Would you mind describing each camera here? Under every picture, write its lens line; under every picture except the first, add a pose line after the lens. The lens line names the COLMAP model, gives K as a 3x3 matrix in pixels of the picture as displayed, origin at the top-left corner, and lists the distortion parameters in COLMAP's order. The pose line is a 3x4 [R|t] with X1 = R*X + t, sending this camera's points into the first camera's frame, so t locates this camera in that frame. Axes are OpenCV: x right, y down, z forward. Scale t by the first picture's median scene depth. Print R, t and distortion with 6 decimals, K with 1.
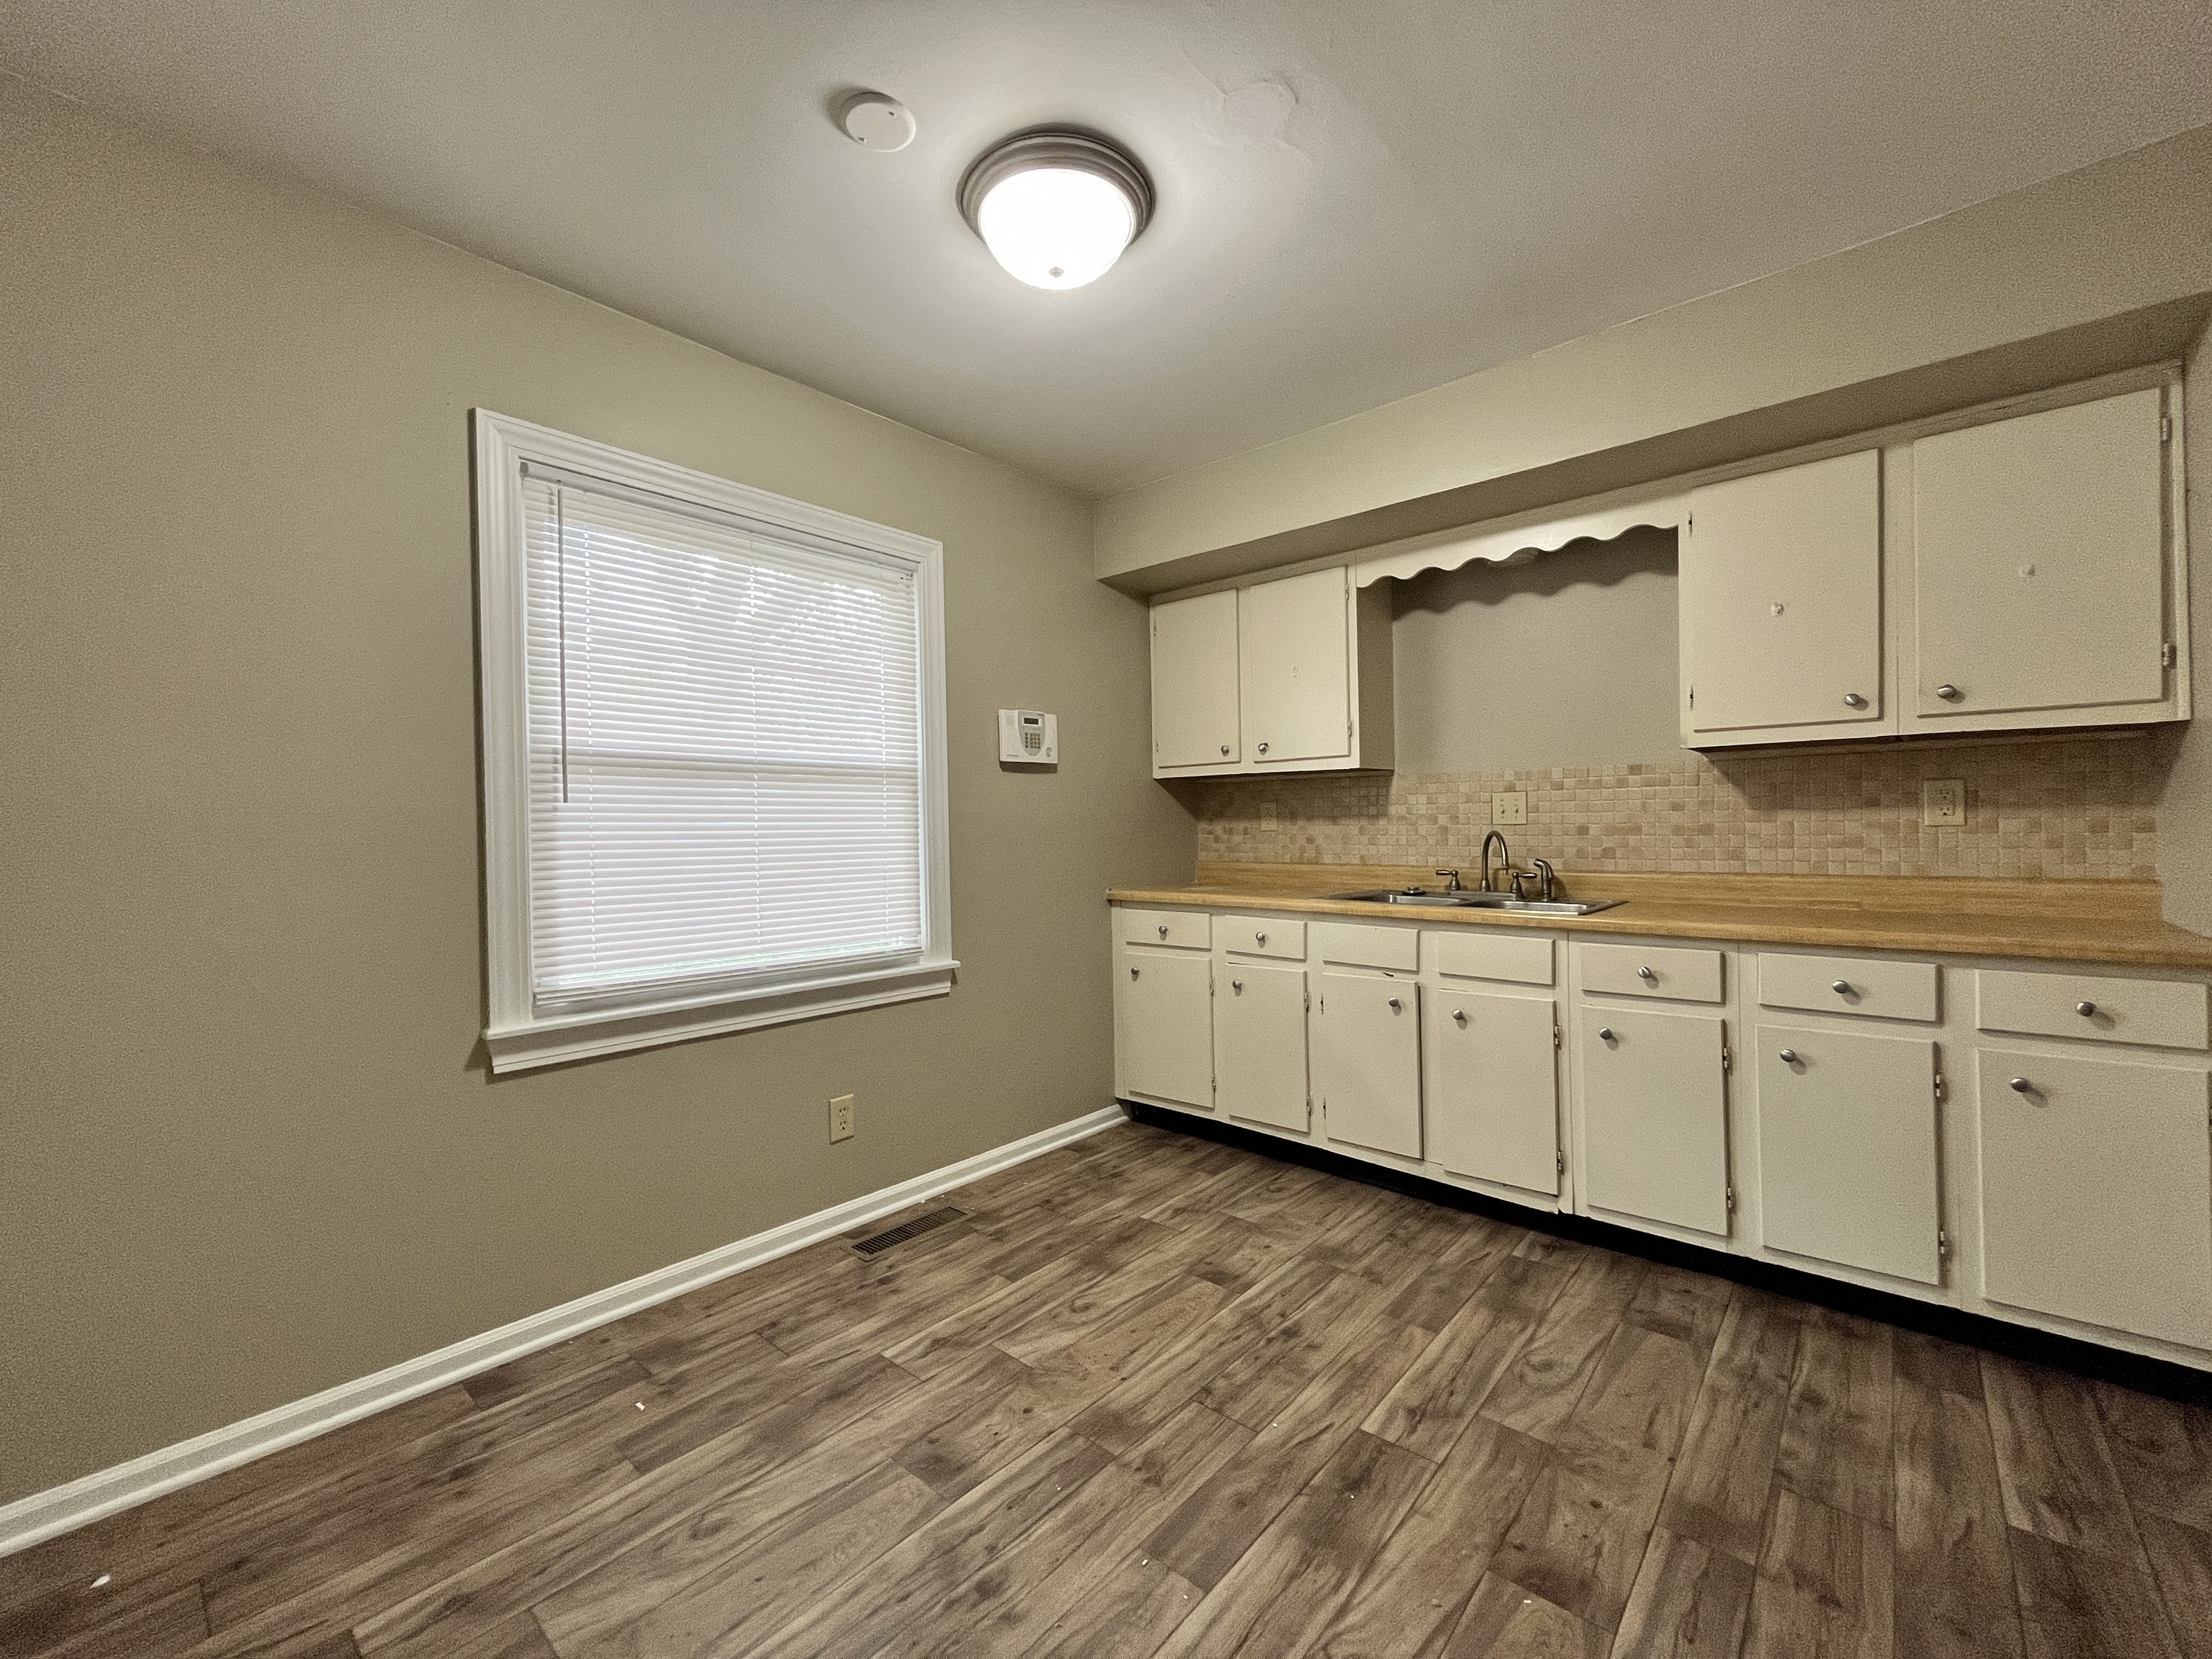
lens RADIAL K [[899.0, 0, 1104.2], [0, 899.0, 837.4], [0, 0, 1]] dist [-0.001516, -0.000024]
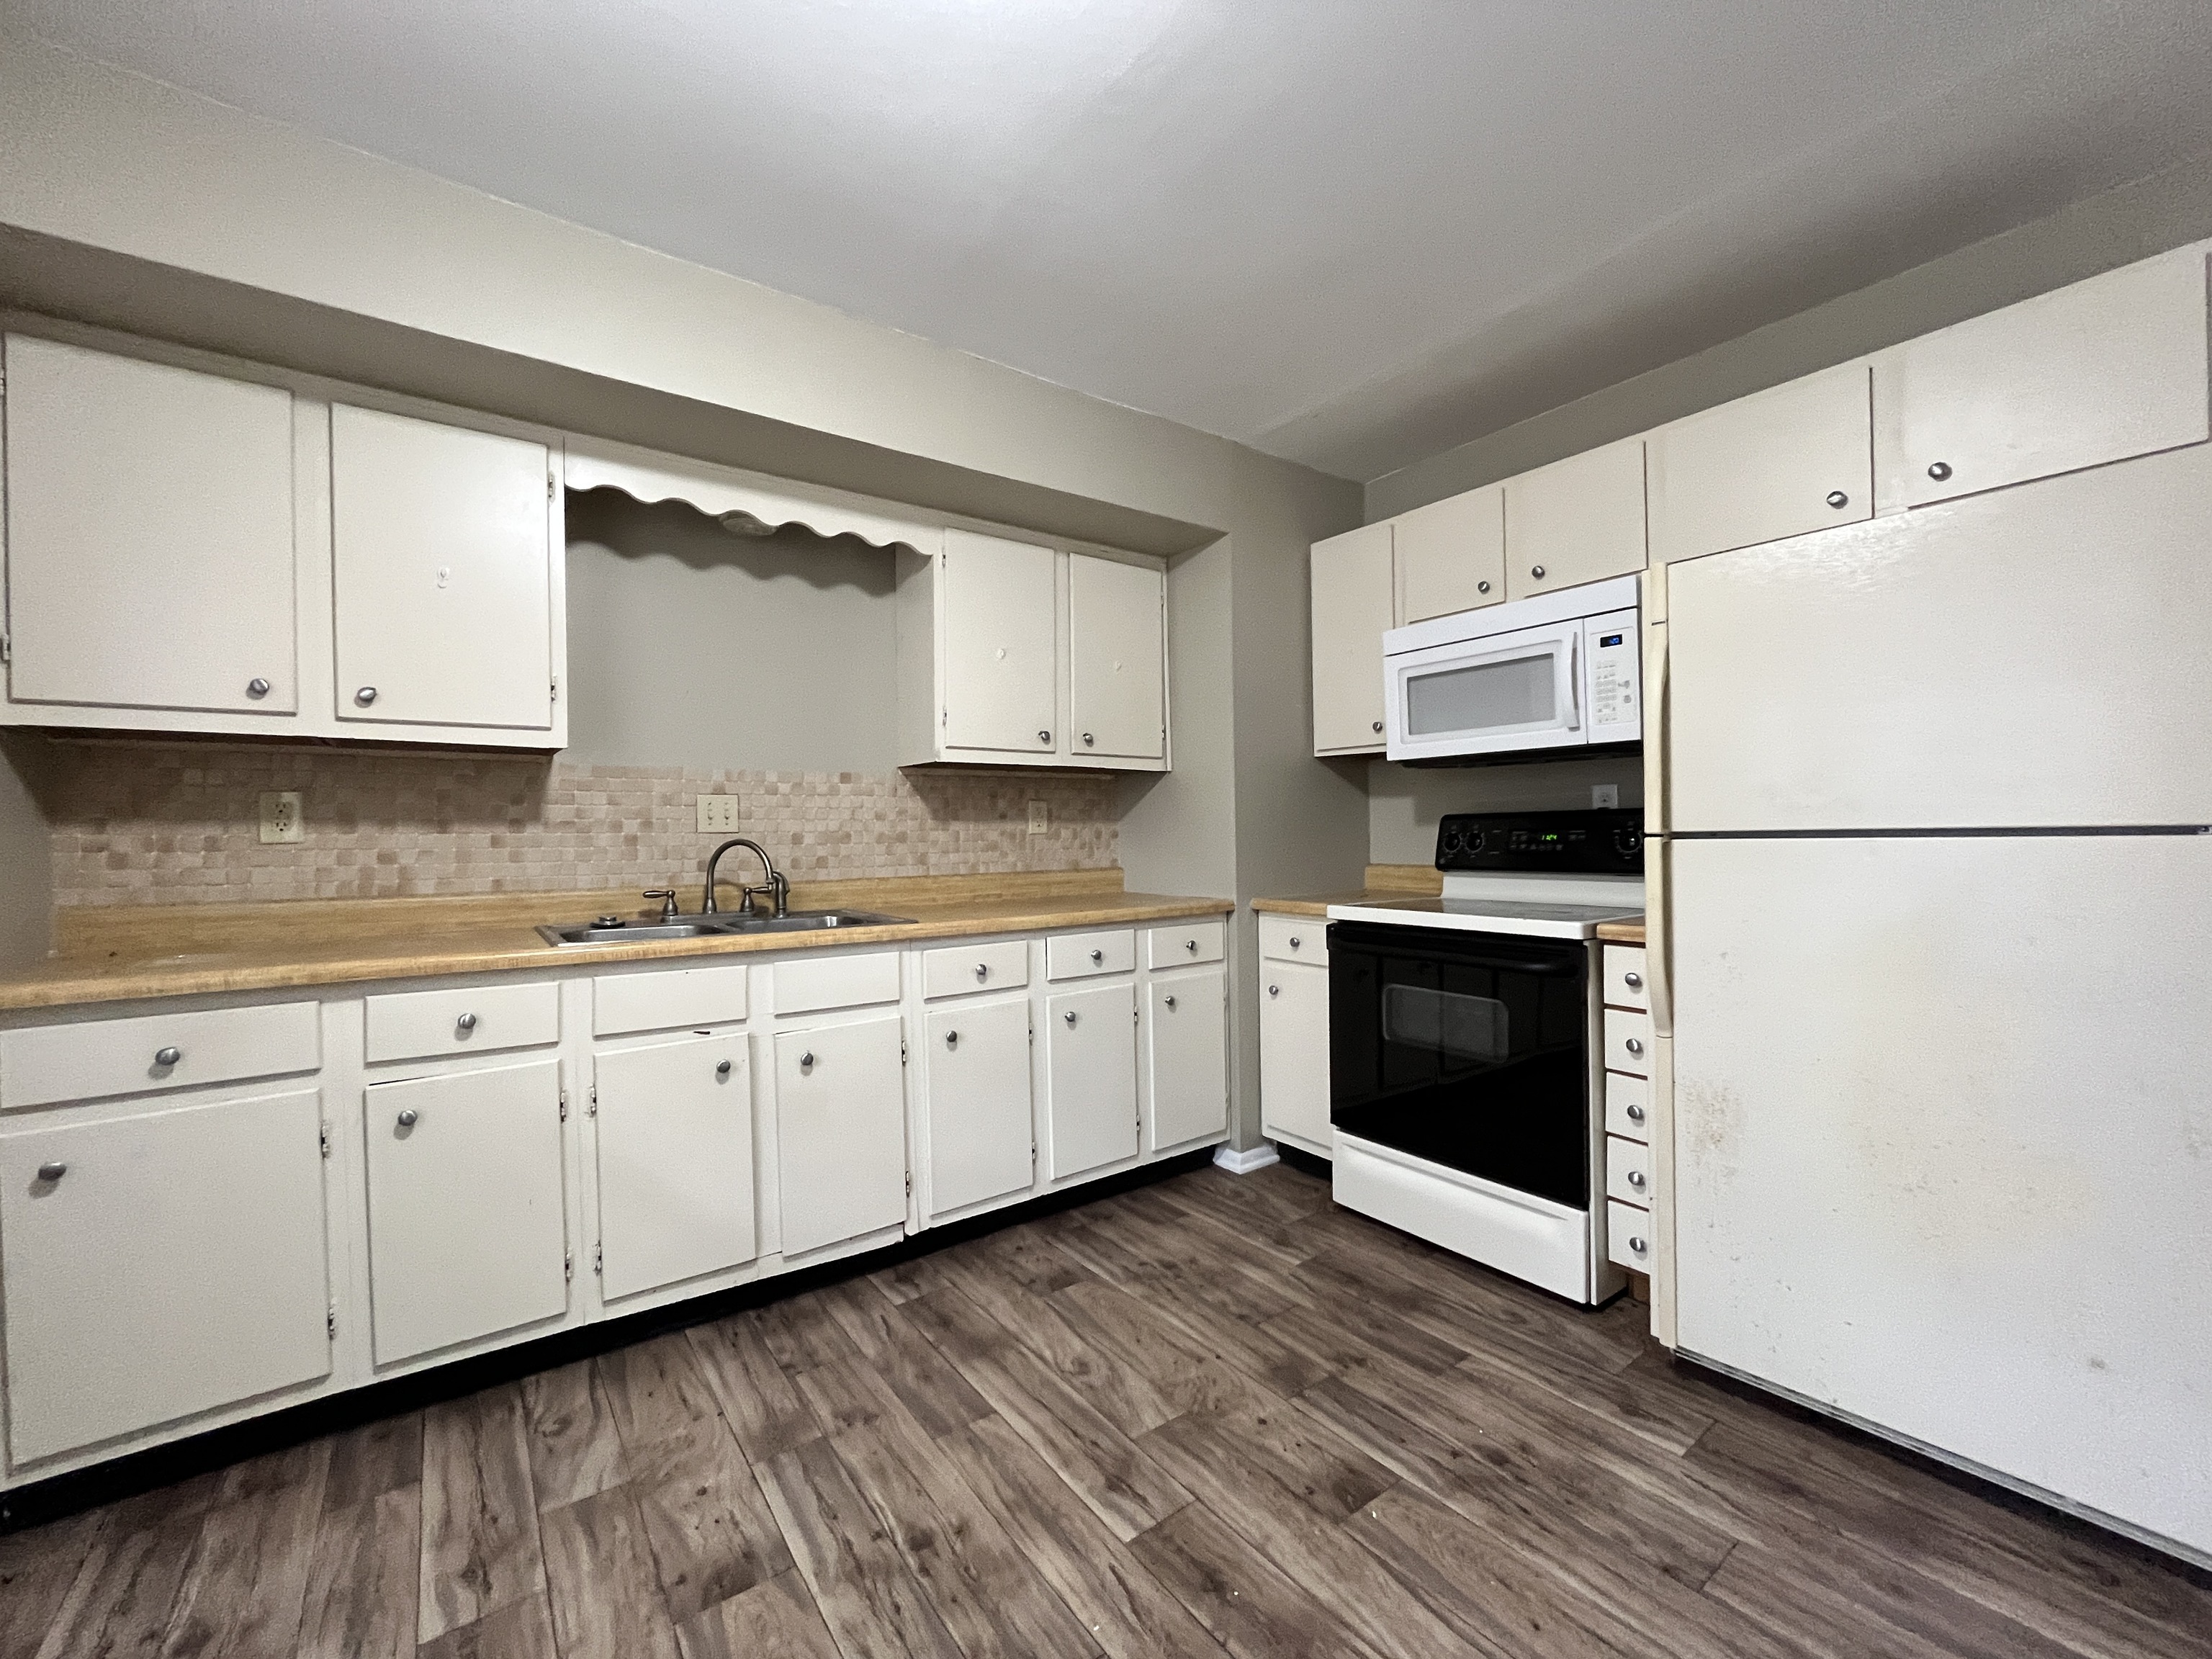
lens RADIAL K [[899.0, 0, 1104.2], [0, 899.0, 837.4], [0, 0, 1]] dist [-0.001516, -0.000024]
pose [[0.215883, 0.002354, 0.976416, -0.351944], [0.018097, 0.999816, -0.006411, 0.002369], [-0.976252, 0.019054, 0.215801, 0.538034]]
